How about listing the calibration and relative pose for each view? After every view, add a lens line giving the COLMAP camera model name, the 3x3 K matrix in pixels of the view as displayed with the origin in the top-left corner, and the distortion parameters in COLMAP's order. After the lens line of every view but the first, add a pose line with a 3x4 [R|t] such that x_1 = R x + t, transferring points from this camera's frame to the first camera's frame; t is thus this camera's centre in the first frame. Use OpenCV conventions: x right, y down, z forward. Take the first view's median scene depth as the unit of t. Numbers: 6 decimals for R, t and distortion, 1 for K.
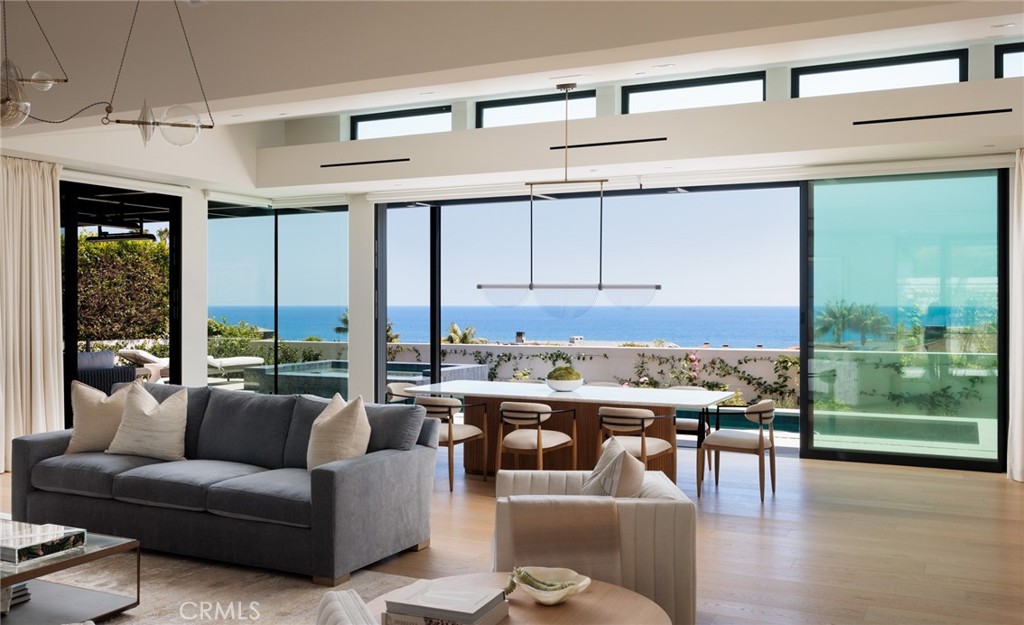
lens RADIAL K [[924.5, 0, 520.3], [0, 924.5, 314.3], [0, 0, 1]] dist [-0.005975, 0.006758]
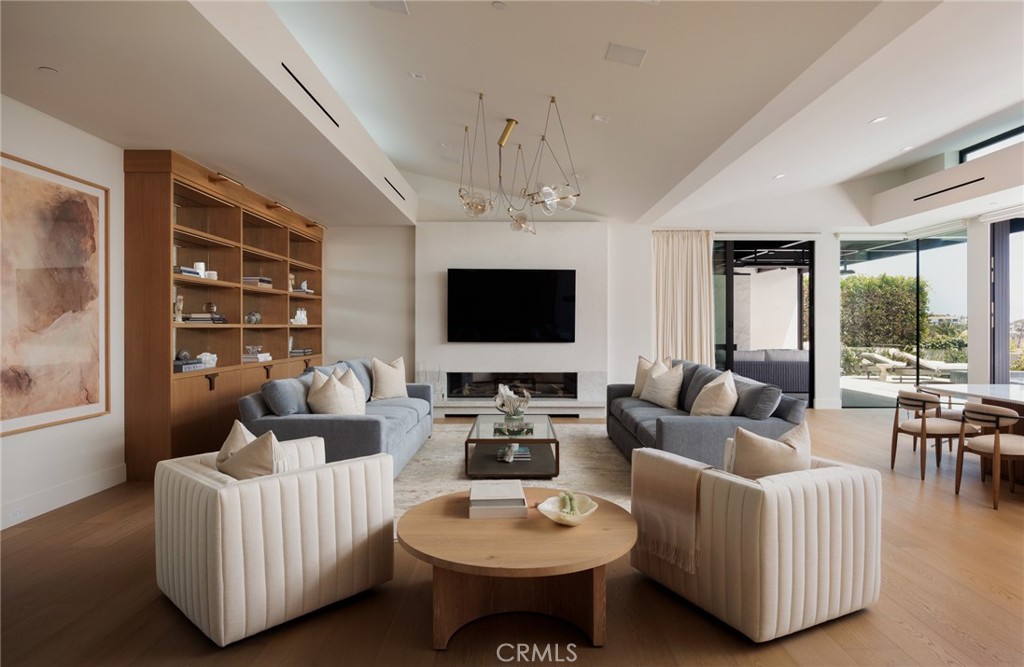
lens RADIAL K [[580.8, 0, 508.6], [0, 580.8, 331.6], [0, 0, 1]] dist [0.006523, 0.002149]
pose [[0.435455, 0.009124, -0.900164, 0.272870], [-0.014330, 0.999892, 0.003202, 0.018983], [0.900096, 0.011505, 0.435539, 0.219712]]
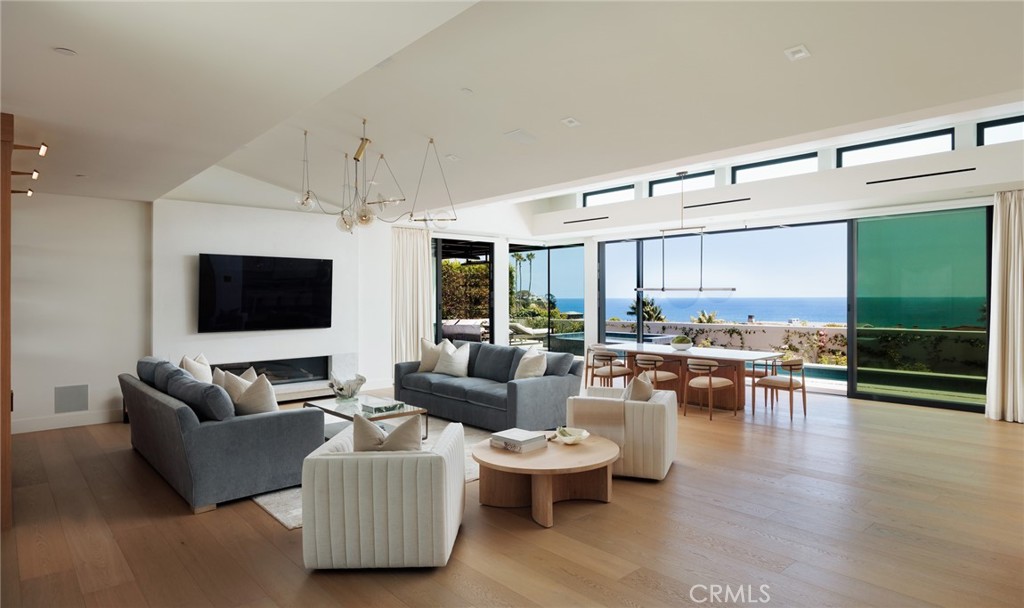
lens RADIAL K [[592.5, 0, 541.6], [0, 592.5, 301.8], [0, 0, 1]] dist [-0.004266, -0.000326]
pose [[0.936475, -0.002048, -0.350727, 0.169837], [0.001025, 0.999995, -0.003103, -0.003086], [0.350732, 0.002547, 0.936472, -0.112535]]
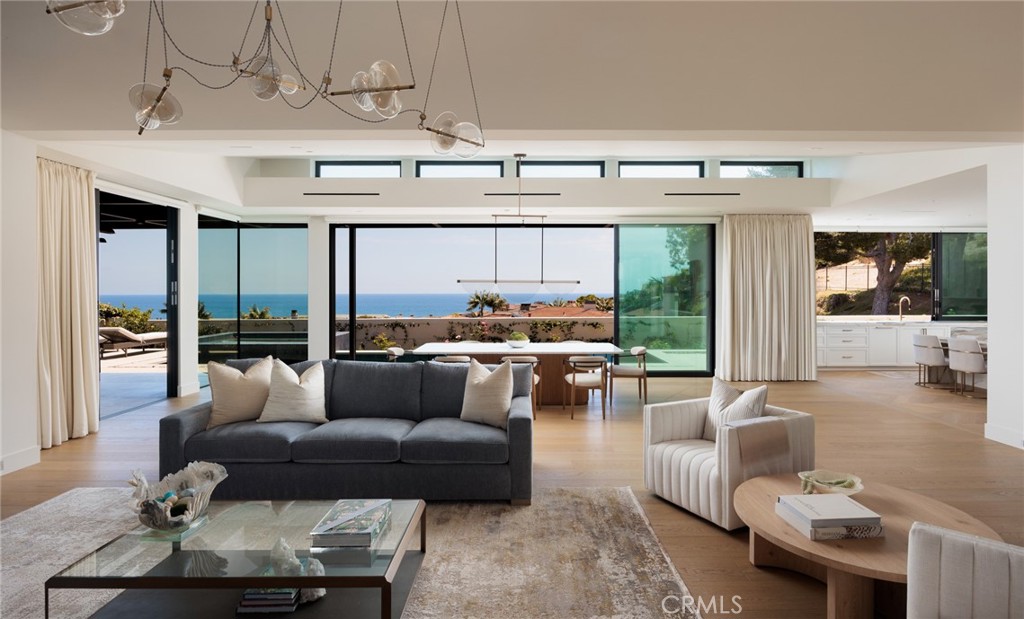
lens RADIAL K [[506.8, 0, 527.9], [0, 506.8, 299.8], [0, 0, 1]] dist [-0.007009, -0.000263]
pose [[0.892043, -0.009154, 0.451857, -0.295001], [0.007672, 0.999958, 0.005110, -0.003023], [-0.451885, -0.001092, 0.892076, 0.191578]]
